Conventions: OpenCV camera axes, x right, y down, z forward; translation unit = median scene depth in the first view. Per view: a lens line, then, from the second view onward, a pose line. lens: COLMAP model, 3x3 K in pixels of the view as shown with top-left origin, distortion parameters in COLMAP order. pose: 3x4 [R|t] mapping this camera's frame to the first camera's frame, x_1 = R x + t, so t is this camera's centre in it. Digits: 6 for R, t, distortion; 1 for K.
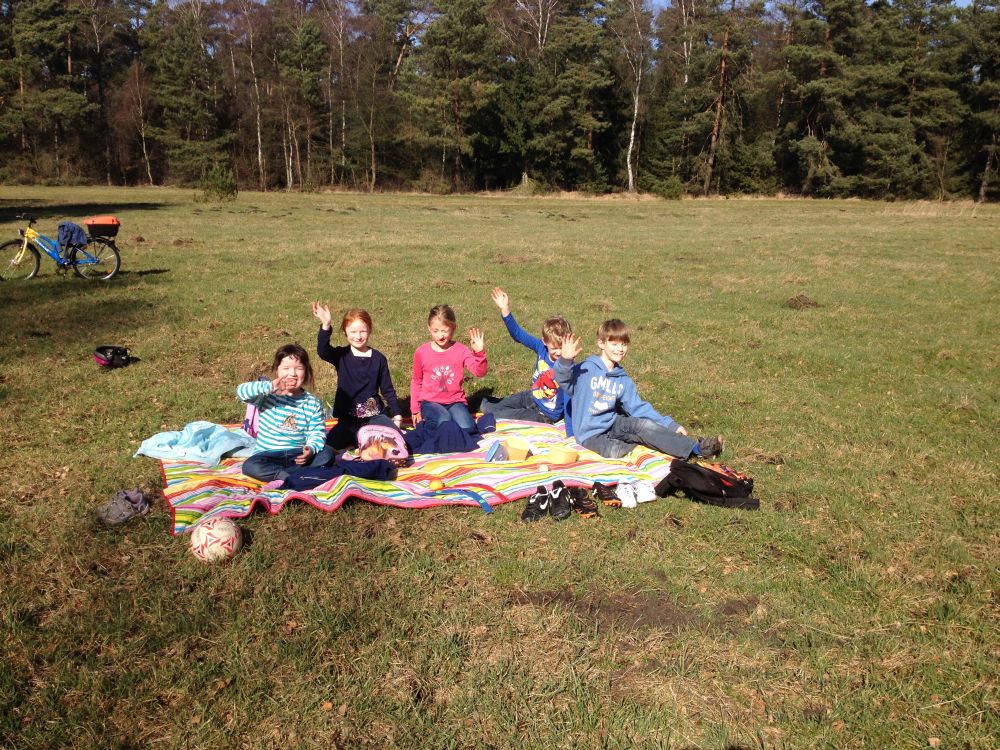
lens RADIAL K [[972.1, 0, 508.0], [0, 972.1, 403.4], [0, 0, 1]] dist [0.024565, 0.000000]
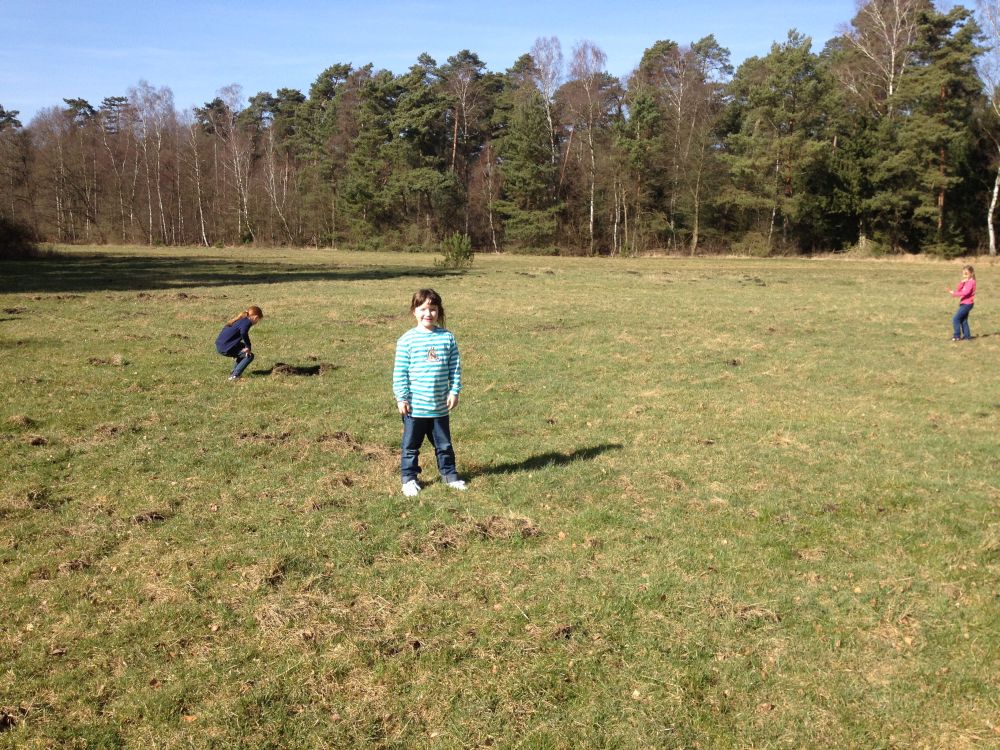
lens RADIAL K [[972.1, 0, 510.8], [0, 972.1, 407.1], [0, 0, 1]] dist [0.024565, 0.000000]
pose [[0.898154, 0.066790, -0.434578, 0.167533], [-0.093302, 0.994837, -0.039933, -0.008528], [0.429667, 0.076413, 0.899748, 0.047411]]
